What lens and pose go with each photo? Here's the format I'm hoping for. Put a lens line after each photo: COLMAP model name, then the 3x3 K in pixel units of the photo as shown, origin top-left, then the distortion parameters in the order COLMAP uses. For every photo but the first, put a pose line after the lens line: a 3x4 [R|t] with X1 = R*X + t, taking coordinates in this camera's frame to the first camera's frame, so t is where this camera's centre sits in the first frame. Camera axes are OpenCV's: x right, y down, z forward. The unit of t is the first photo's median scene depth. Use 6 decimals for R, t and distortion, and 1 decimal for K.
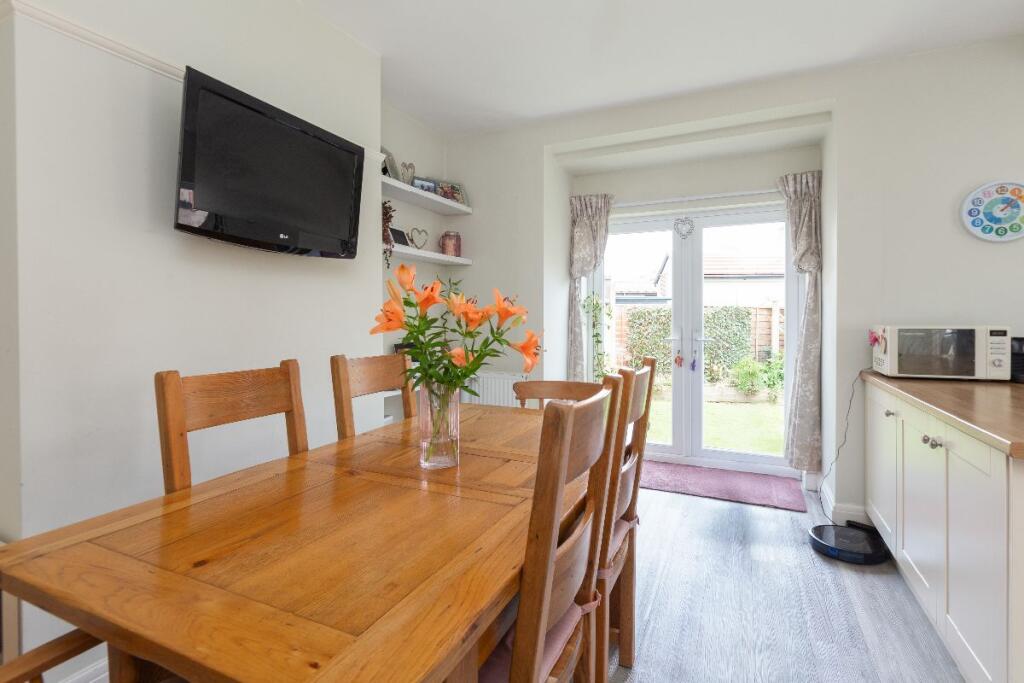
lens RADIAL K [[501.2, 0, 502.6], [0, 501.2, 318.7], [0, 0, 1]] dist [0.018911, 0.000042]
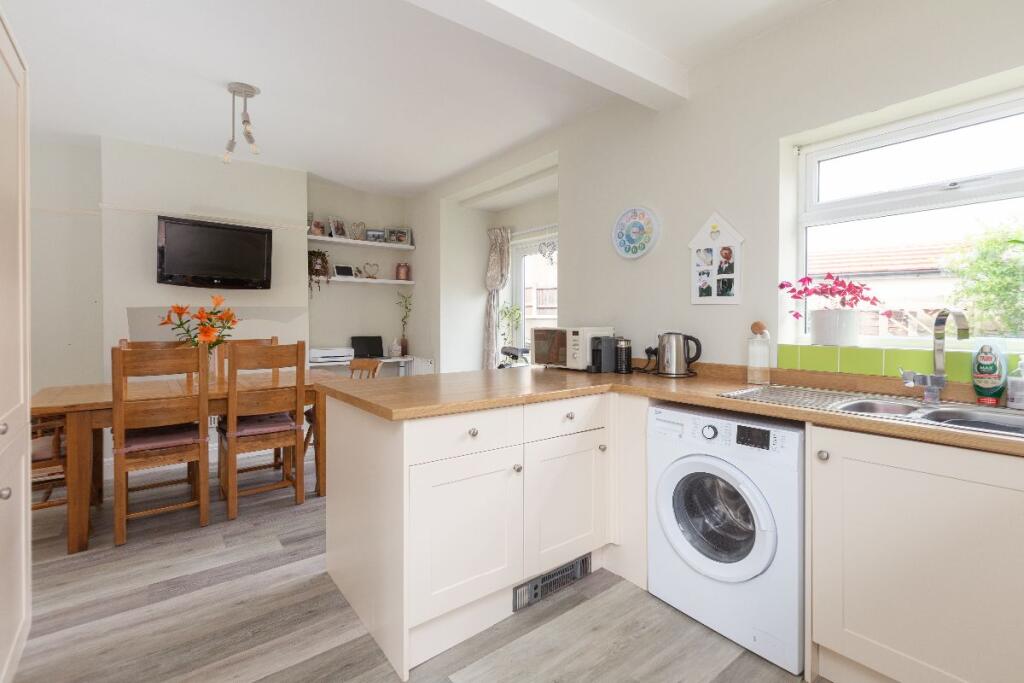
lens RADIAL K [[468.3, 0, 510.7], [0, 468.3, 324.2], [0, 0, 1]] dist [-0.003476, 0.000301]
pose [[0.885713, 0.005662, -0.464199, 1.229386], [-0.004013, 0.999982, 0.004541, 0.000883], [0.464216, -0.002159, 0.885719, -0.118476]]
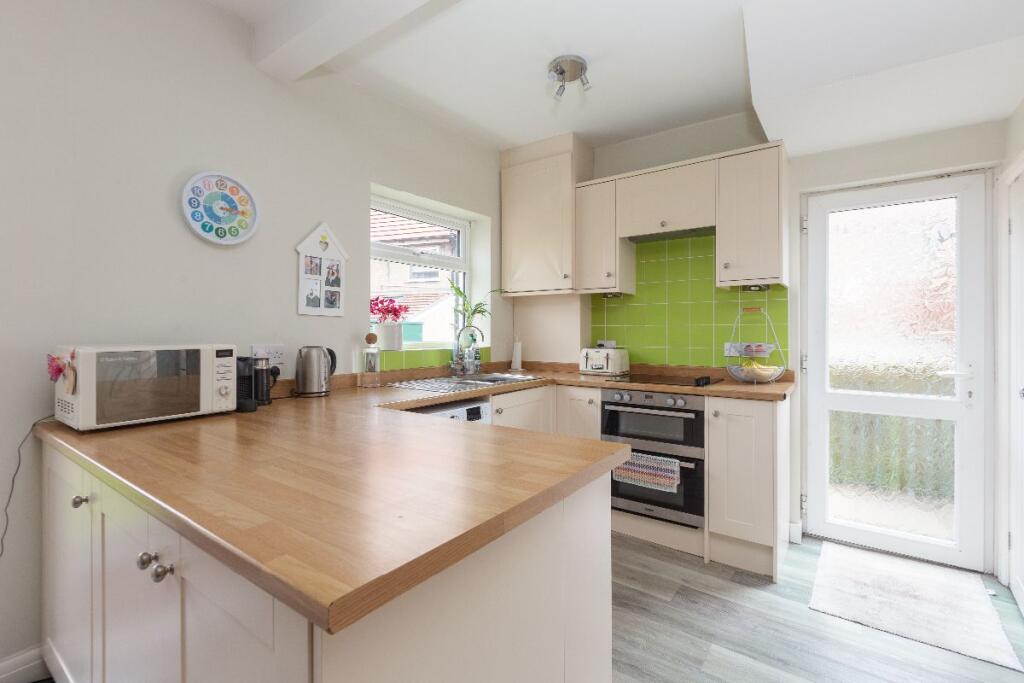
lens RADIAL K [[468.3, 0, 506.9], [0, 468.3, 330.5], [0, 0, 1]] dist [-0.003476, 0.000301]
pose [[0.195812, 0.001752, 0.980640, 0.301173], [-0.000611, 0.999998, -0.001665, -0.005567], [-0.980641, -0.000273, 0.195813, 0.374908]]
